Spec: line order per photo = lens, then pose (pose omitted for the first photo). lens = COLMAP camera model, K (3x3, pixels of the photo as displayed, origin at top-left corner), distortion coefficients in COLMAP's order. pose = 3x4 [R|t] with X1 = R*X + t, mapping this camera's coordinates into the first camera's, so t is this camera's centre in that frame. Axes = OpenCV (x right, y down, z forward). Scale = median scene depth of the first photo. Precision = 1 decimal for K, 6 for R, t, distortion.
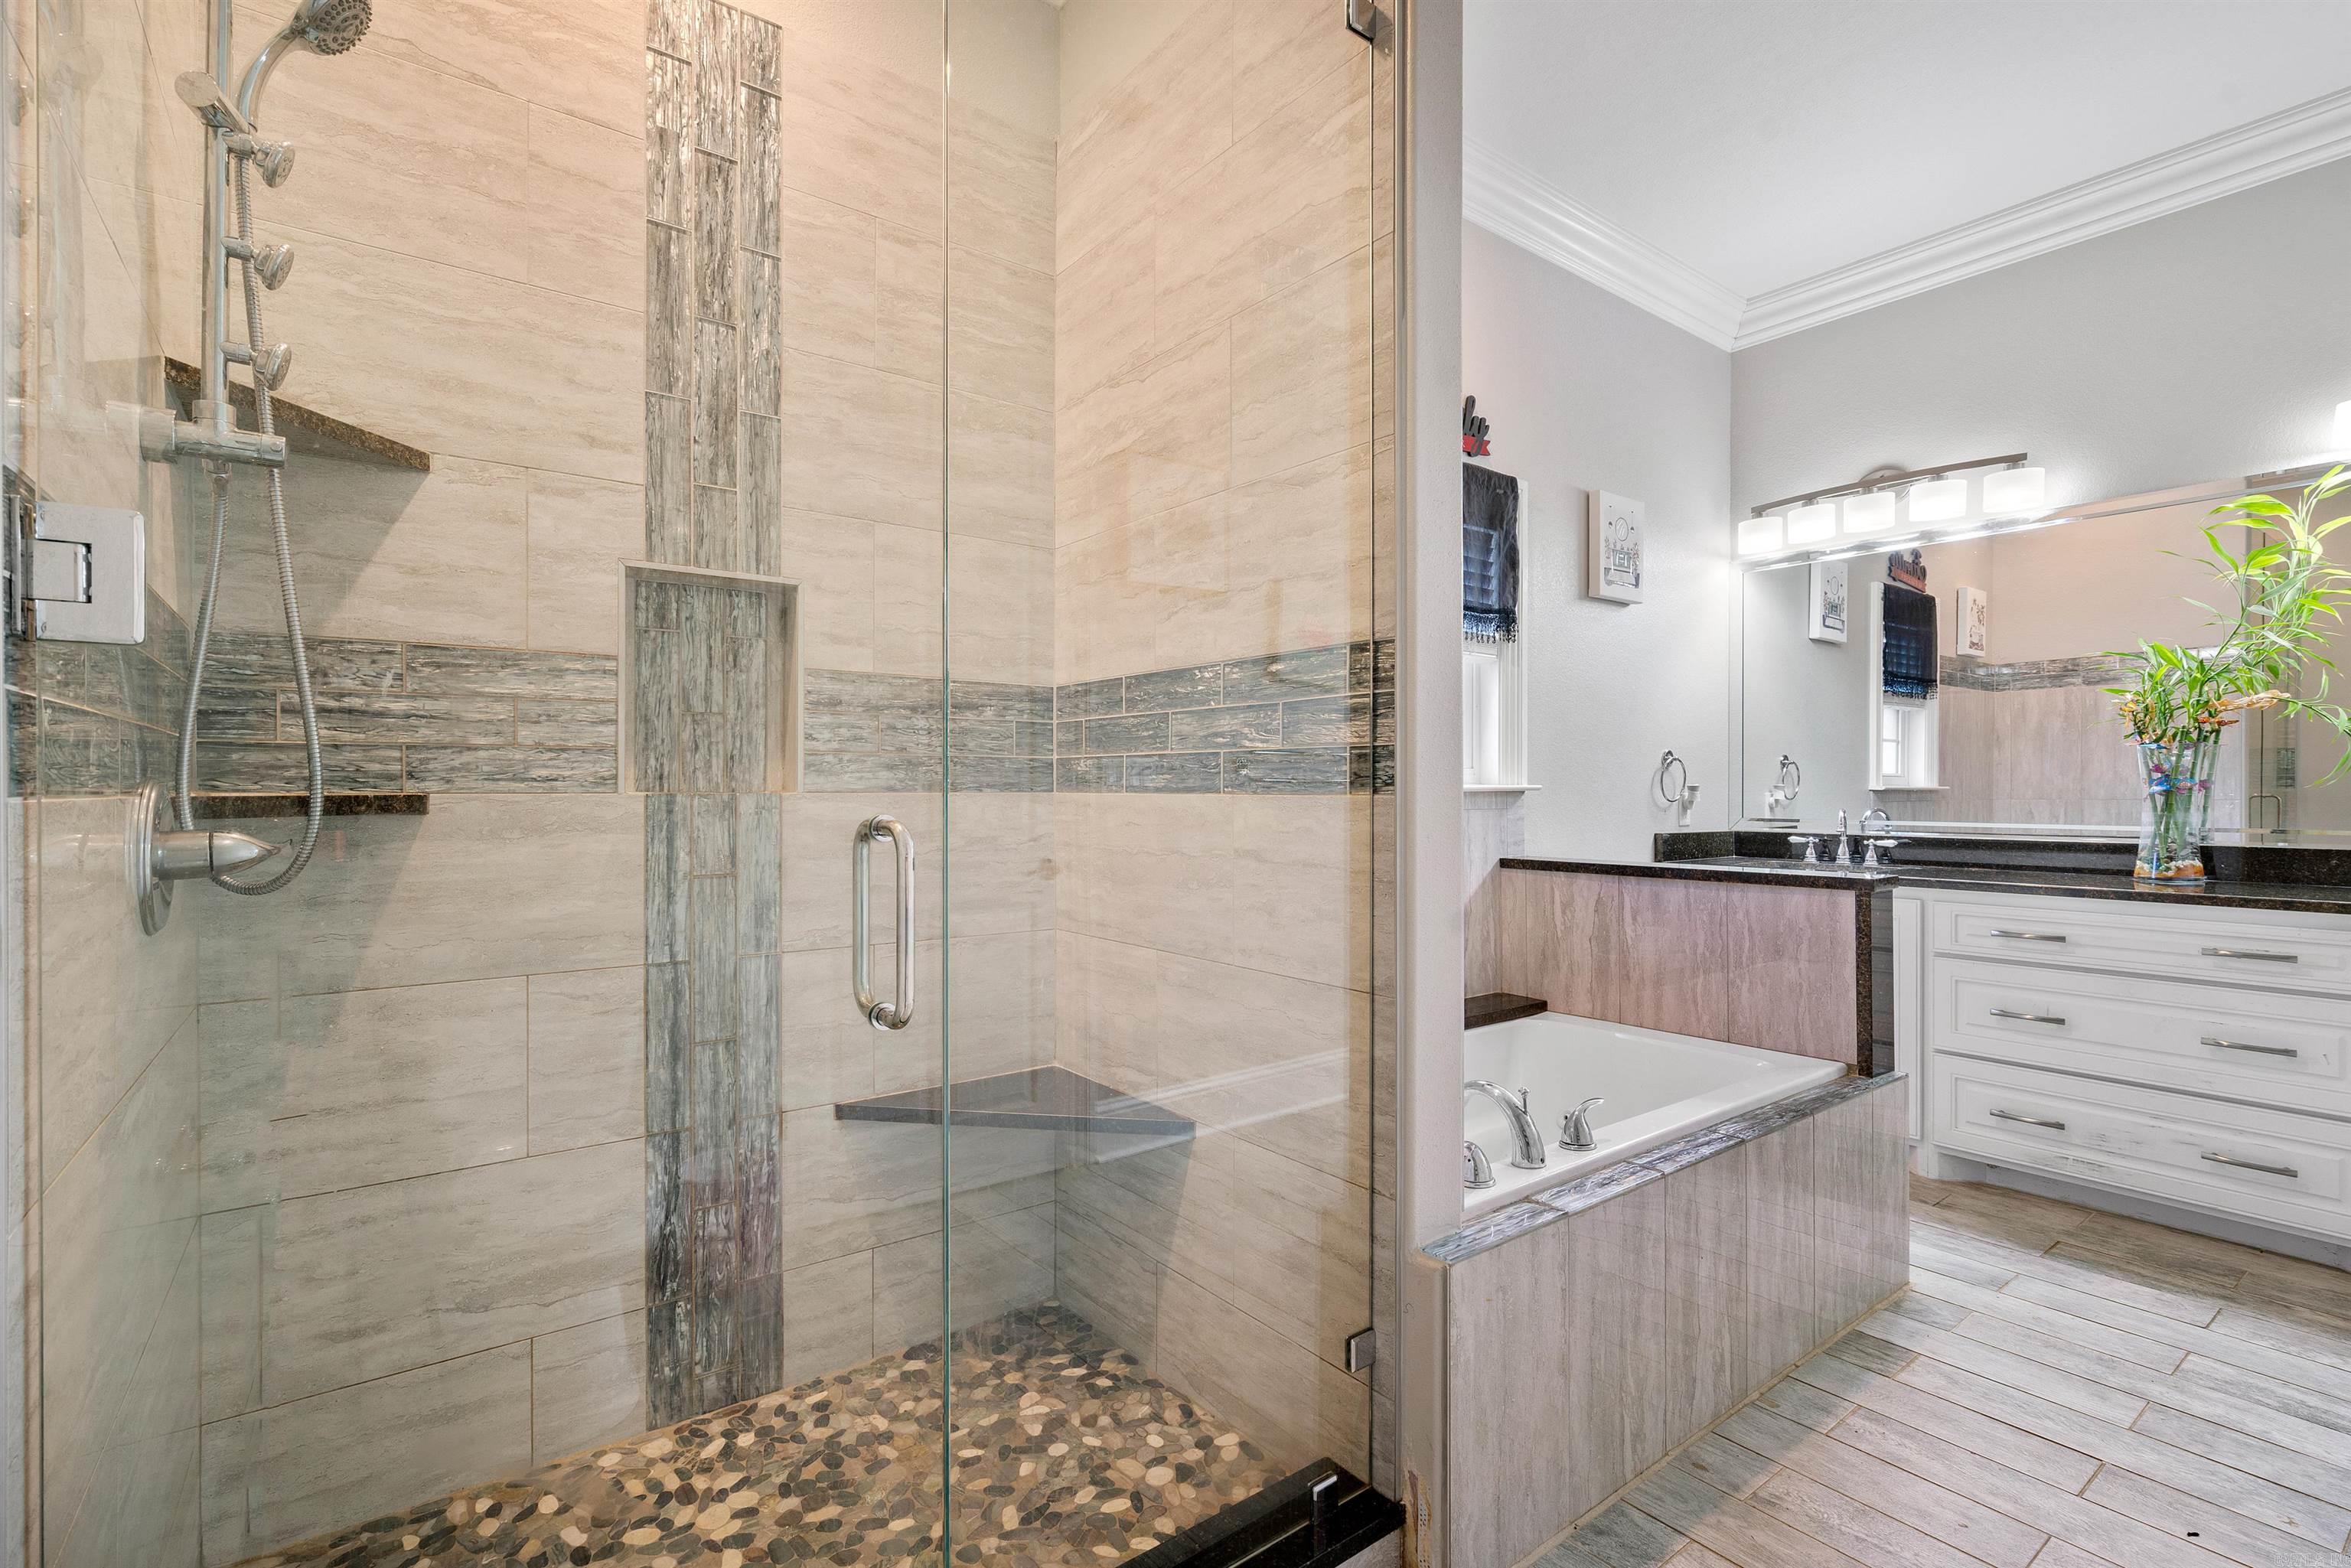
lens RADIAL K [[1073.2, 0, 1154.1], [0, 1073.2, 799.4], [0, 0, 1]] dist [0.001061, 0.001215]
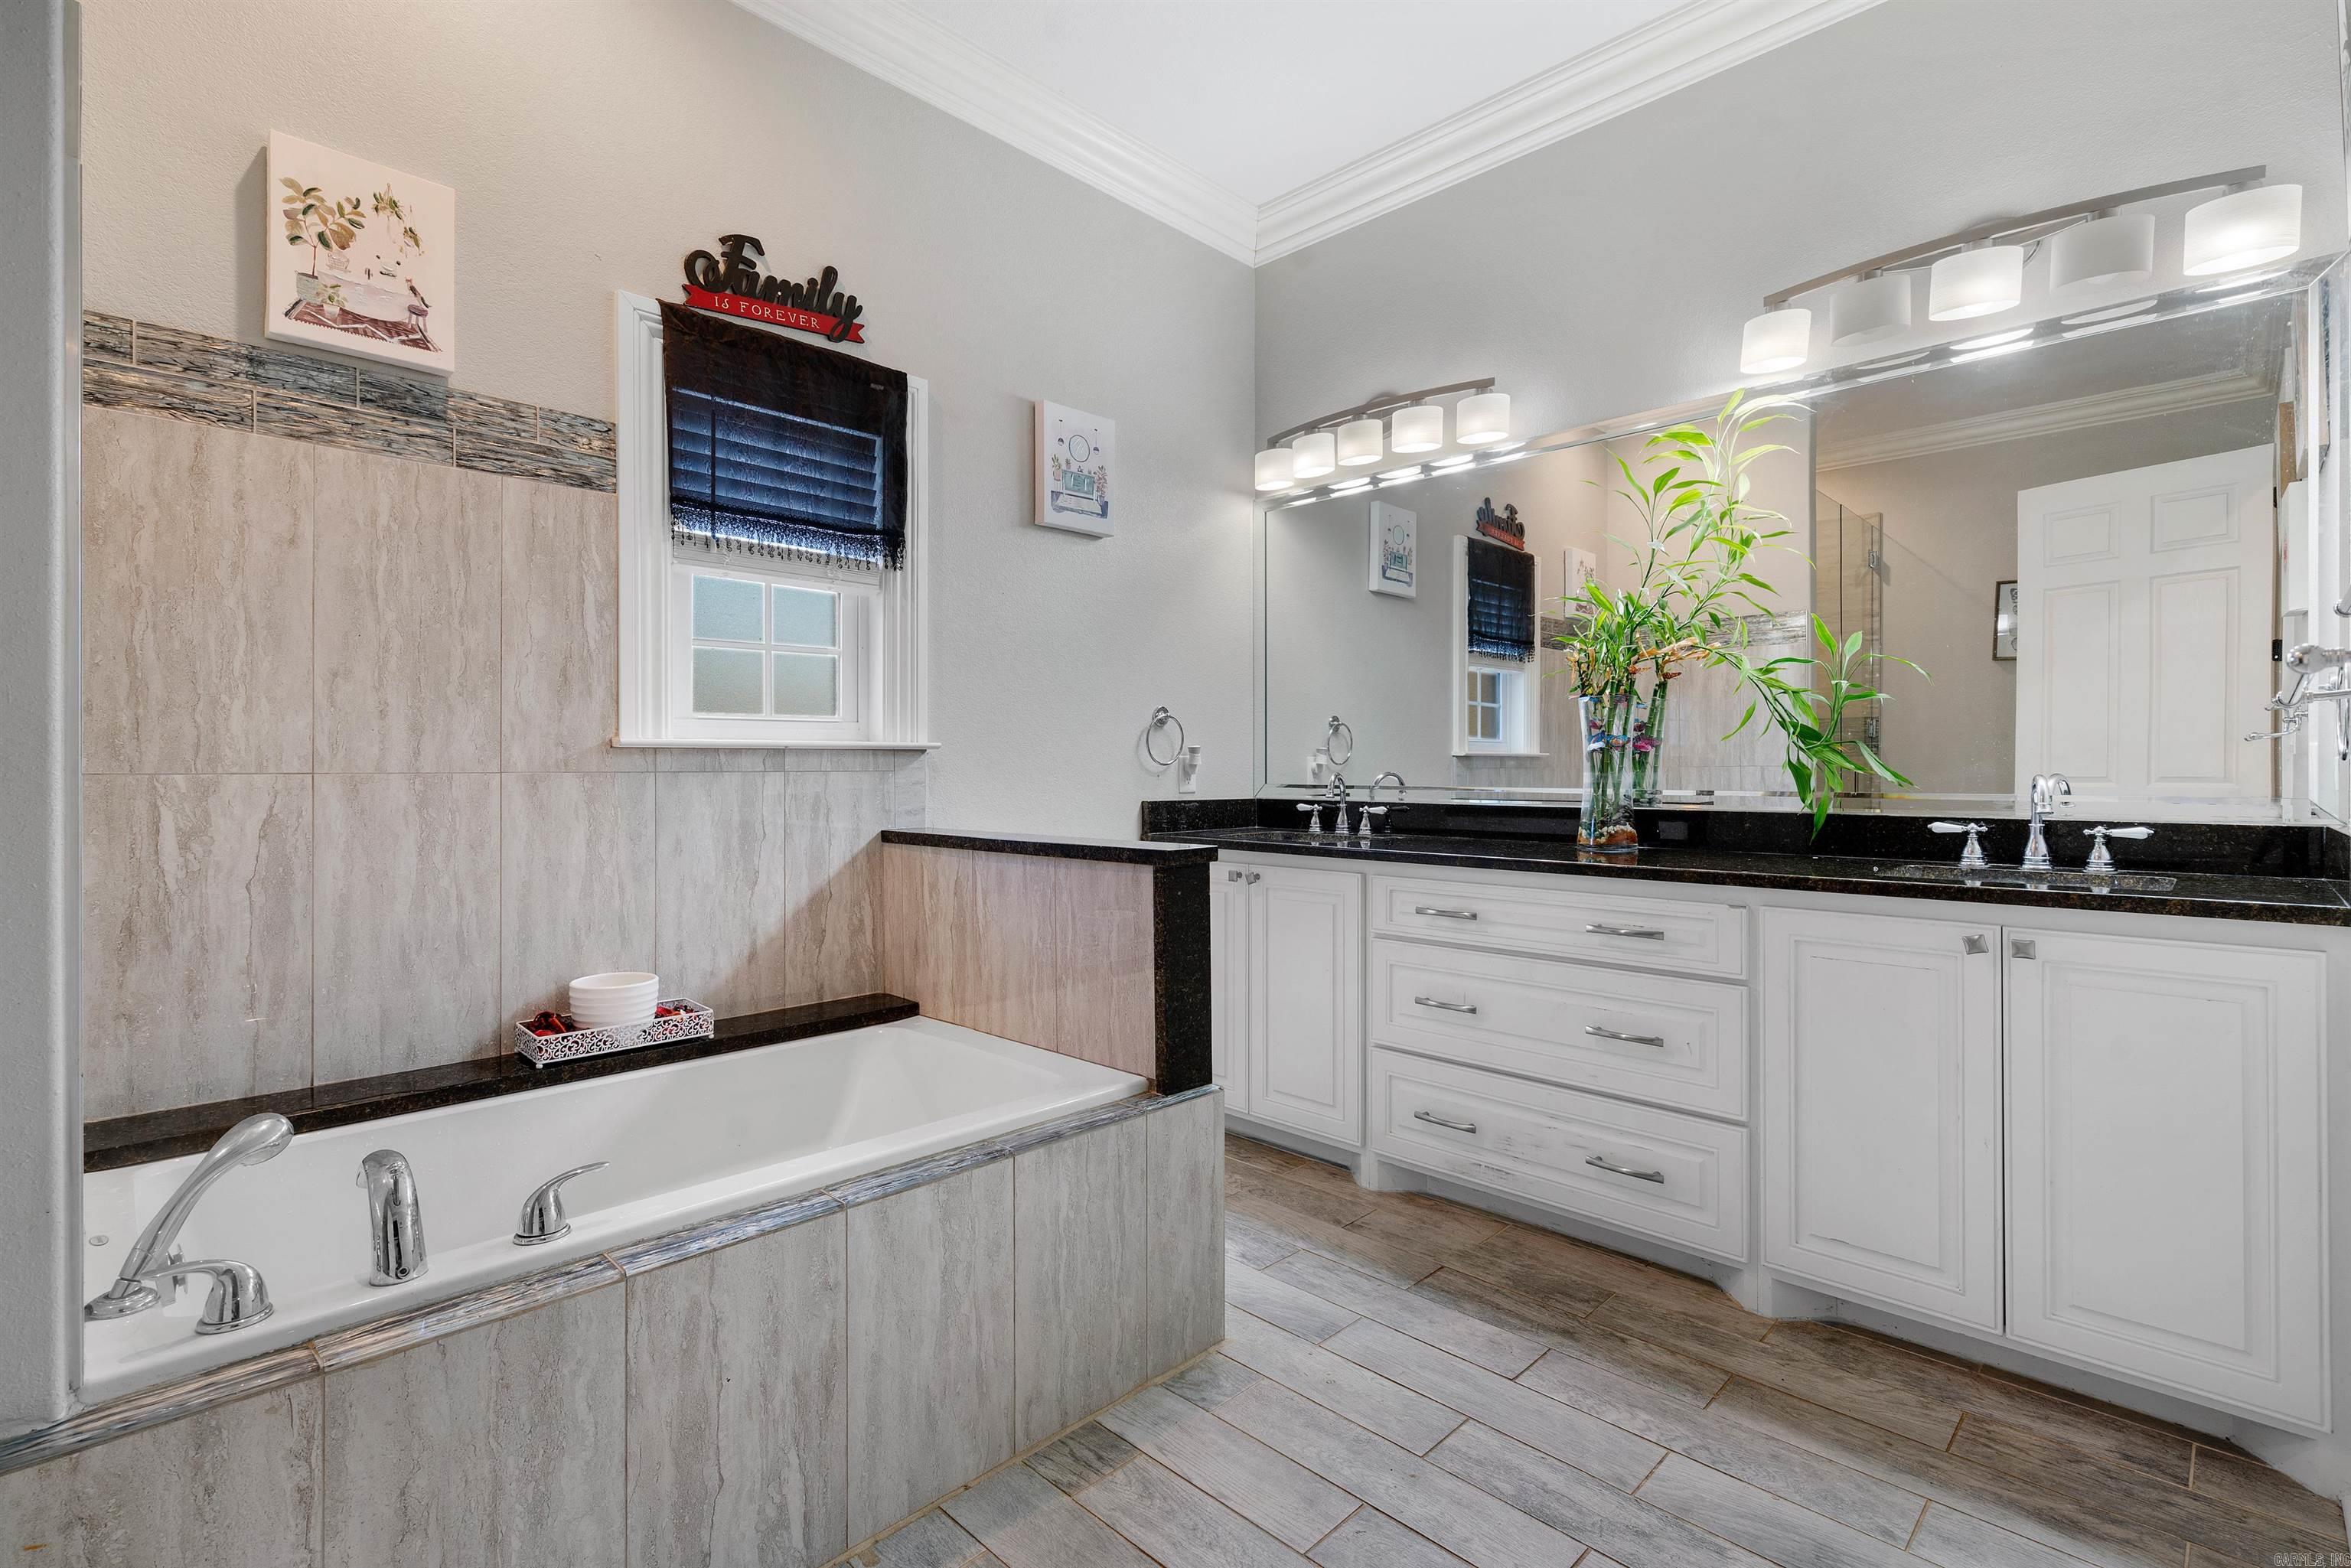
lens RADIAL K [[1079.2, 0, 1166.8], [0, 1079.2, 772.8], [0, 0, 1]] dist [-0.000959, 0.001026]
pose [[0.989738, -0.001451, 0.142885, 0.440507], [0.001847, 0.999995, -0.002641, 0.013577], [-0.142880, 0.002878, 0.989736, 0.151150]]
